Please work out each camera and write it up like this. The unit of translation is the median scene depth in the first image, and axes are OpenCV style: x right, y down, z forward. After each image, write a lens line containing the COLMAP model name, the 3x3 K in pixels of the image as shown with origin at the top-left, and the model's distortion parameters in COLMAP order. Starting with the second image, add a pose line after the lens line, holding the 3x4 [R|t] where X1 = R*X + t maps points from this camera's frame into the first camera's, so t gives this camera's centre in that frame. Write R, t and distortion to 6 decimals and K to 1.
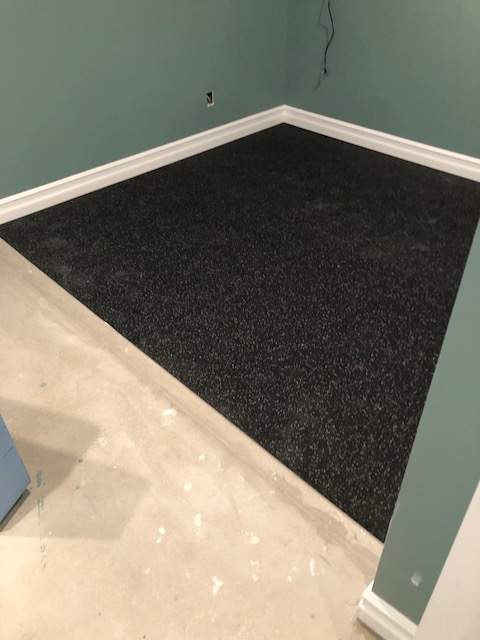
lens RADIAL K [[529.4, 0, 242.6], [0, 529.4, 315.4], [0, 0, 1]] dist [0.048063, -0.049950]
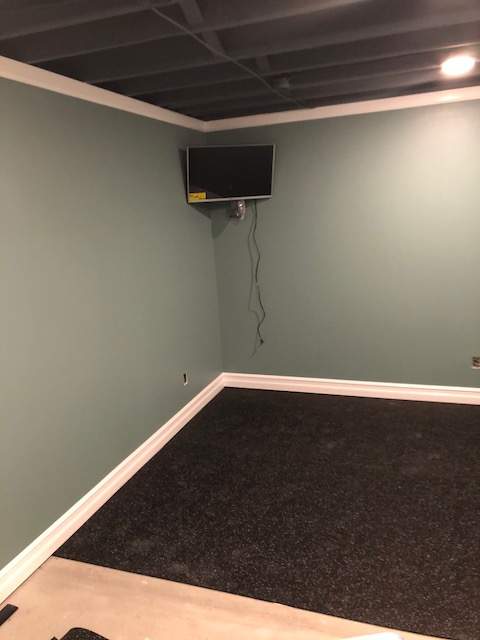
lens RADIAL K [[529.4, 0, 242.6], [0, 529.4, 315.4], [0, 0, 1]] dist [0.048063, -0.049950]
pose [[0.898863, -0.131262, 0.418109, -0.500685], [0.305737, 0.871368, -0.383723, -0.068788], [-0.313958, 0.472746, 0.823372, -0.031339]]
